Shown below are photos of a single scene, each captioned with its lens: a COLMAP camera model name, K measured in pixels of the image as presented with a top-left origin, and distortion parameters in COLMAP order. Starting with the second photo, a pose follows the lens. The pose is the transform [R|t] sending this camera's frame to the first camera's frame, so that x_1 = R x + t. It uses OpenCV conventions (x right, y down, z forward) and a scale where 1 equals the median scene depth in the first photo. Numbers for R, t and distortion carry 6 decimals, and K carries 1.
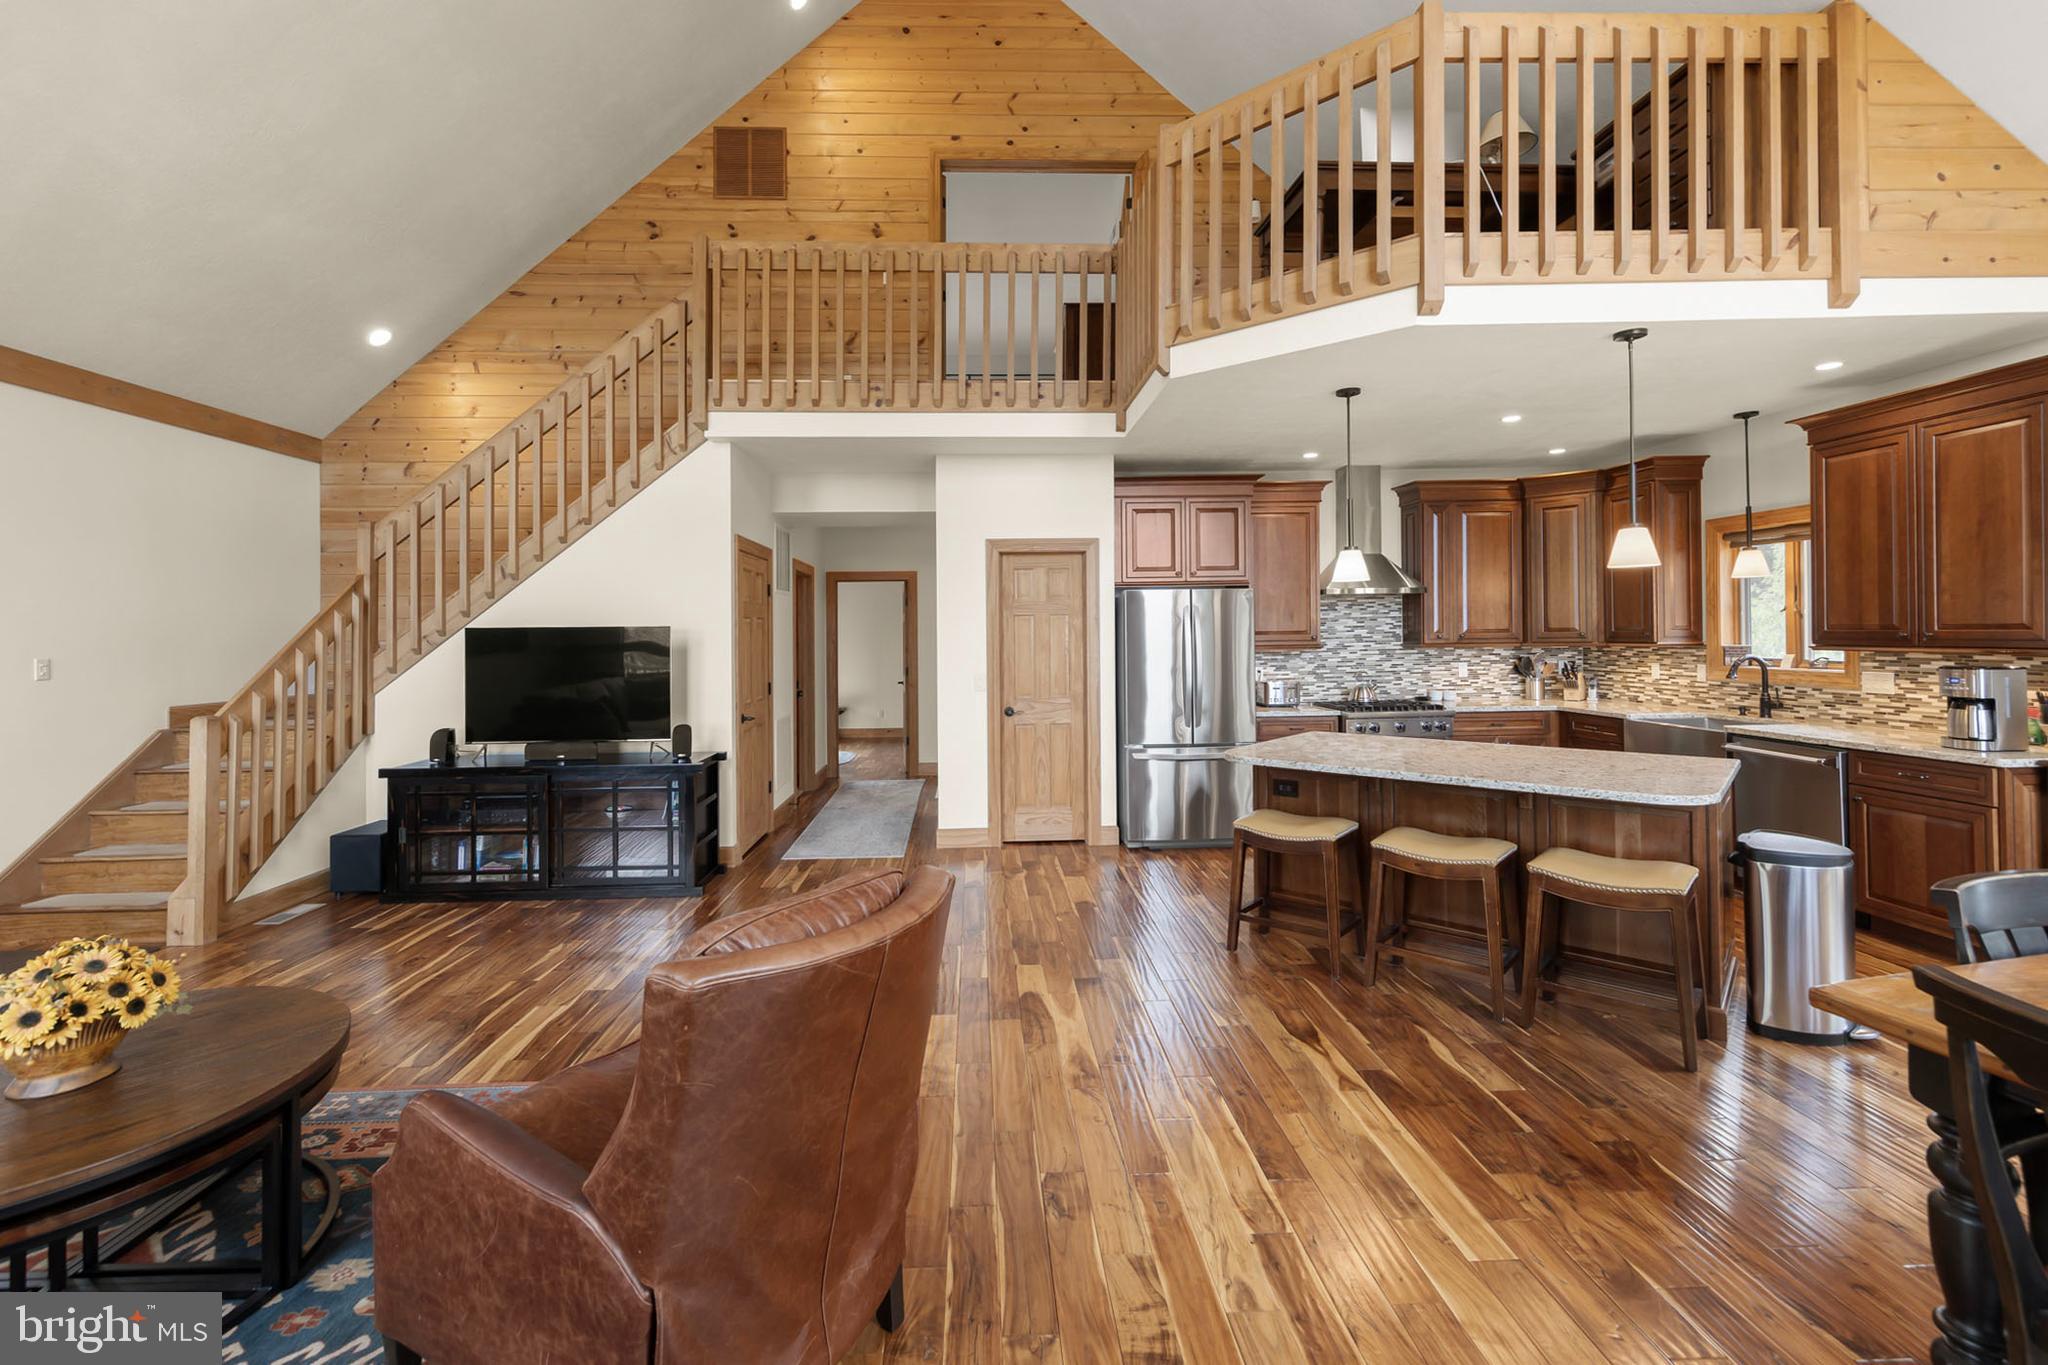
lens RADIAL K [[879.8, 0, 1013.4], [0, 879.8, 650.7], [0, 0, 1]] dist [0.009180, -0.000015]
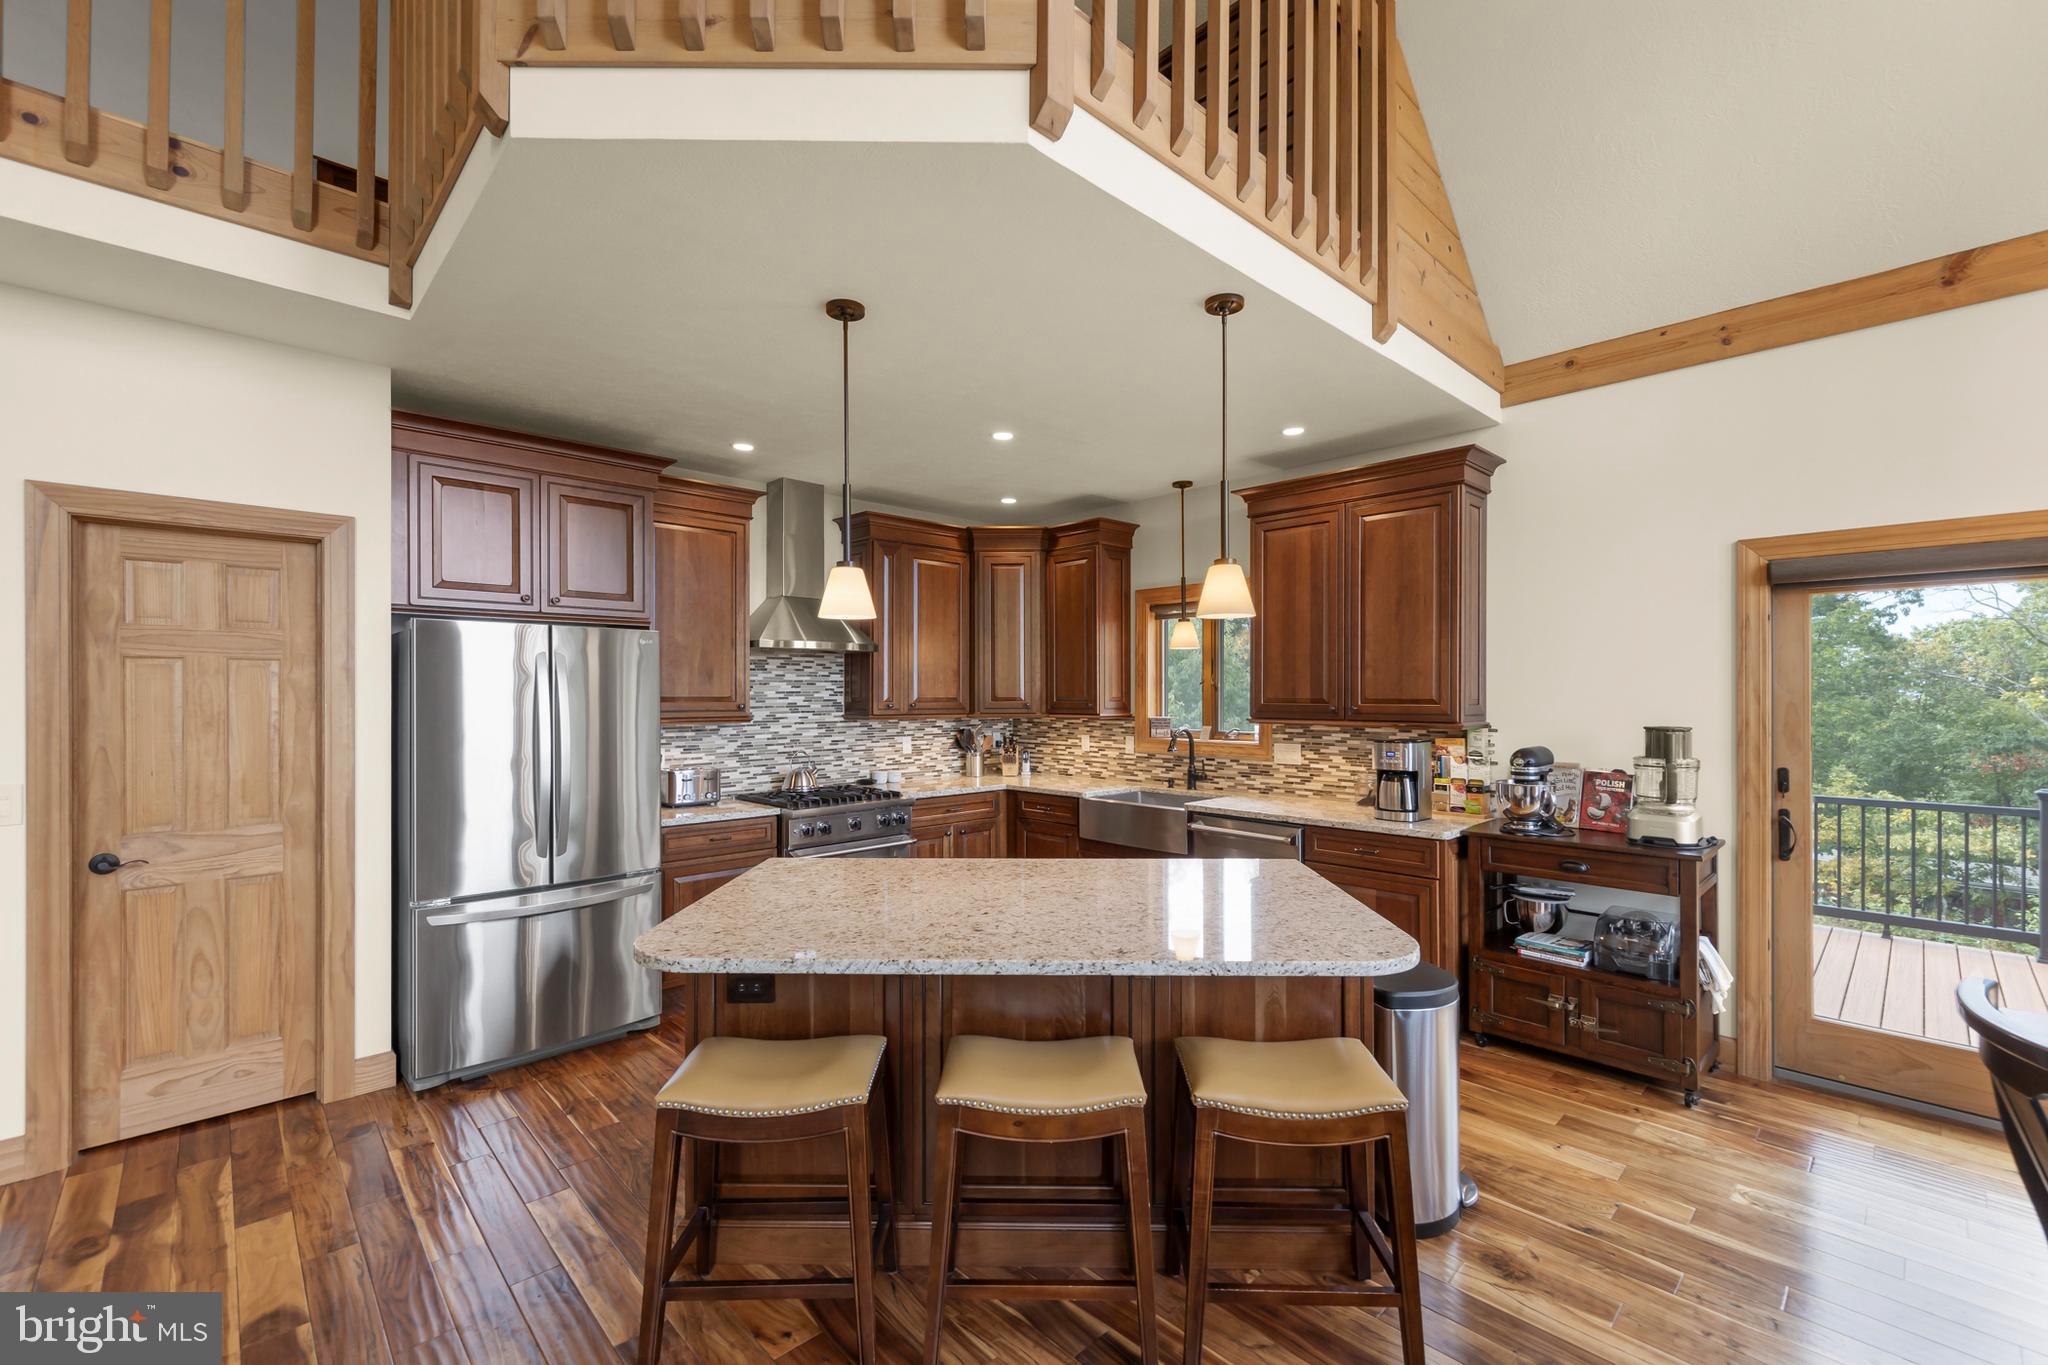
lens RADIAL K [[853.5, 0, 1030.4], [0, 853.5, 699.0], [0, 0, 1]] dist [0.005157, -0.000083]
pose [[0.750634, 0.010998, 0.660627, 0.062637], [0.002344, 0.999811, -0.019307, -0.007590], [-0.660714, 0.016041, 0.750466, 0.344049]]
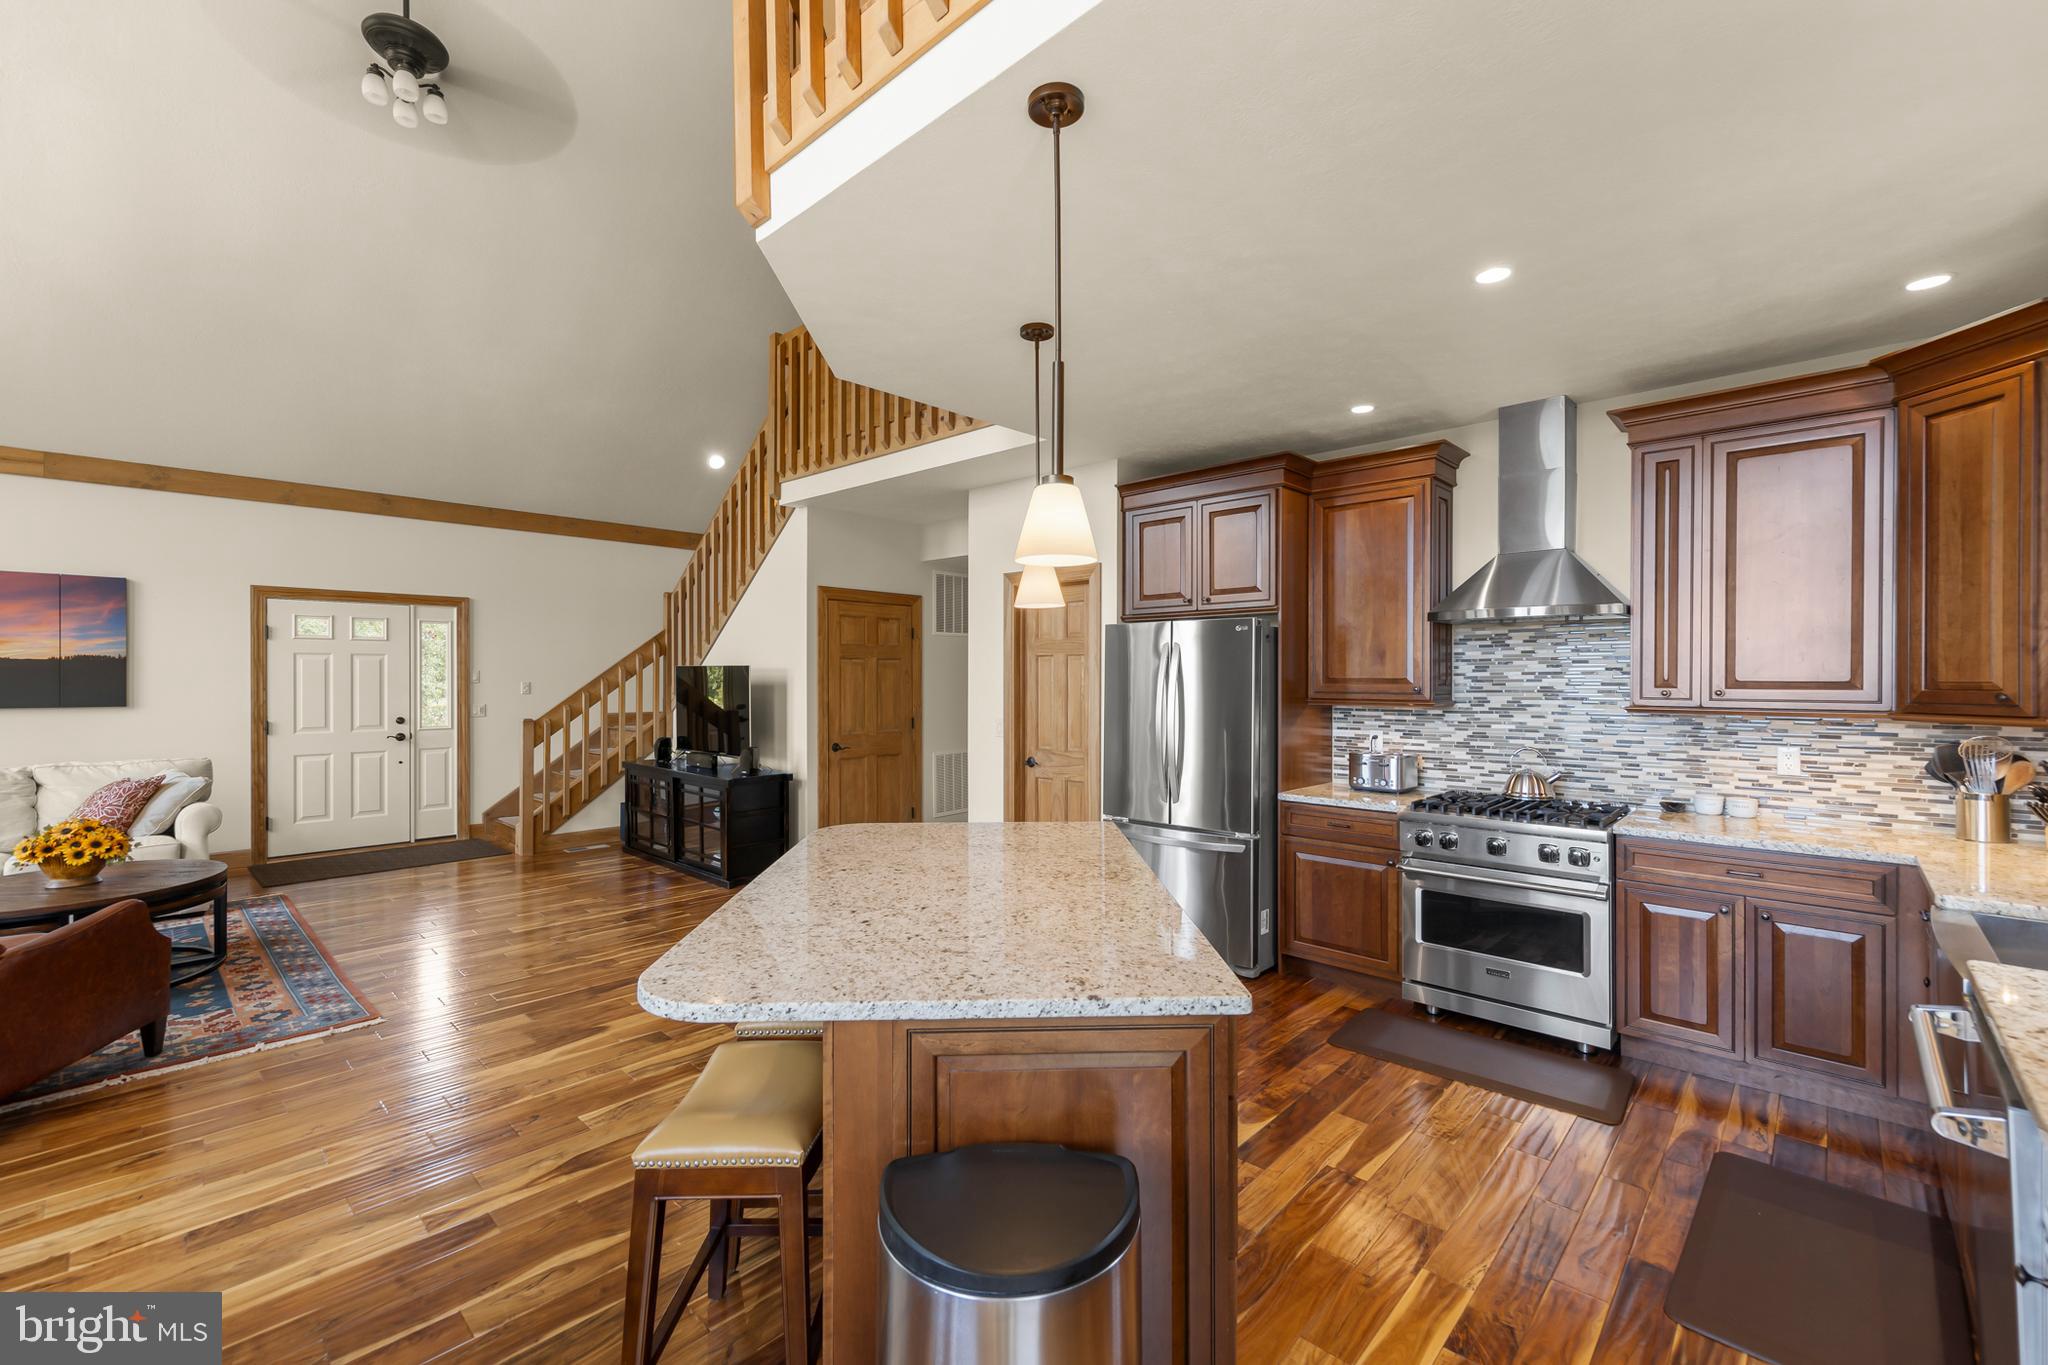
lens RADIAL K [[853.5, 0, 1030.4], [0, 853.5, 699.0], [0, 0, 1]] dist [0.005157, -0.000083]
pose [[0.703141, 0.034499, -0.710213, 0.625831], [-0.025083, 0.999404, 0.023713, -0.016734], [0.710608, 0.001140, 0.703587, 0.385945]]
